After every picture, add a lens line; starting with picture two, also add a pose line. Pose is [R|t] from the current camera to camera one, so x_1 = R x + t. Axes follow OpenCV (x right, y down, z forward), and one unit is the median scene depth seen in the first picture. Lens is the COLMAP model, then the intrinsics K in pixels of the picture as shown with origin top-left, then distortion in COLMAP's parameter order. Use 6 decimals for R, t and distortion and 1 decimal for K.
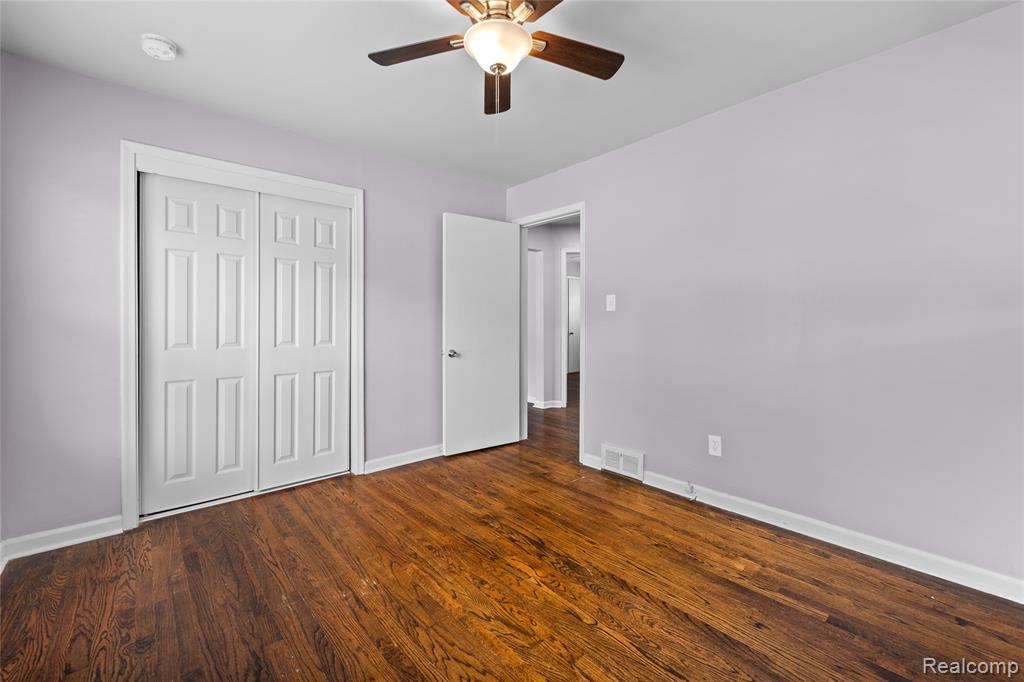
lens RADIAL K [[424.6, 0, 518.1], [0, 424.6, 322.1], [0, 0, 1]] dist [0.002145, -0.000006]
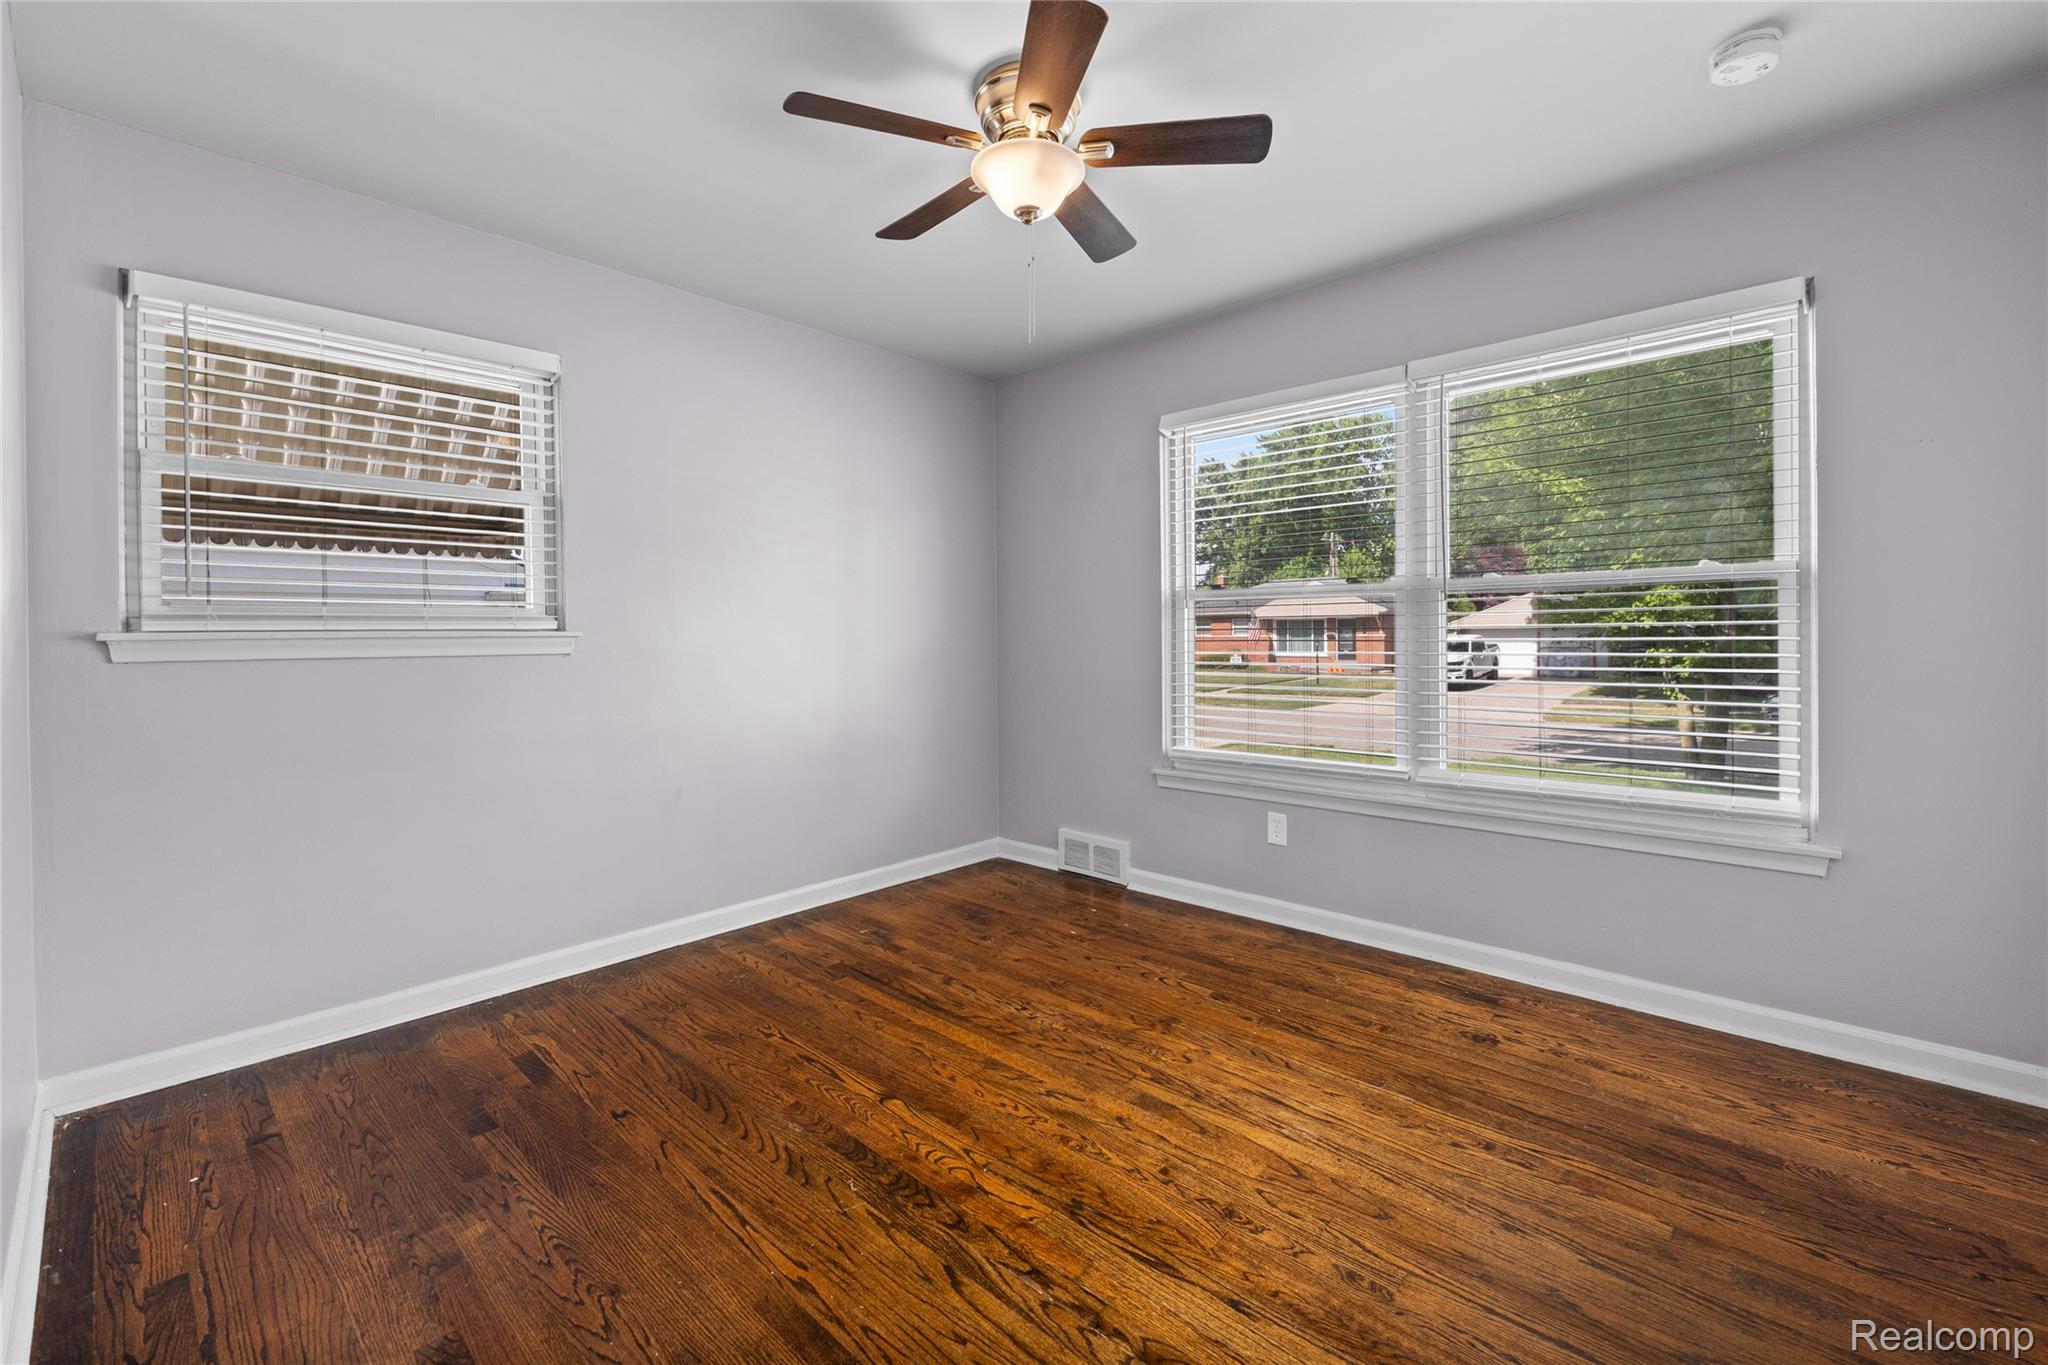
lens RADIAL K [[849.2, 0, 1036.2], [0, 849.2, 644.7], [0, 0, 1]] dist [0.002145, -0.000006]
pose [[-0.995672, 0.011418, -0.092232, 0.052878], [0.010220, 0.999857, 0.013446, 0.003903], [0.092372, 0.012445, -0.995647, 1.953435]]
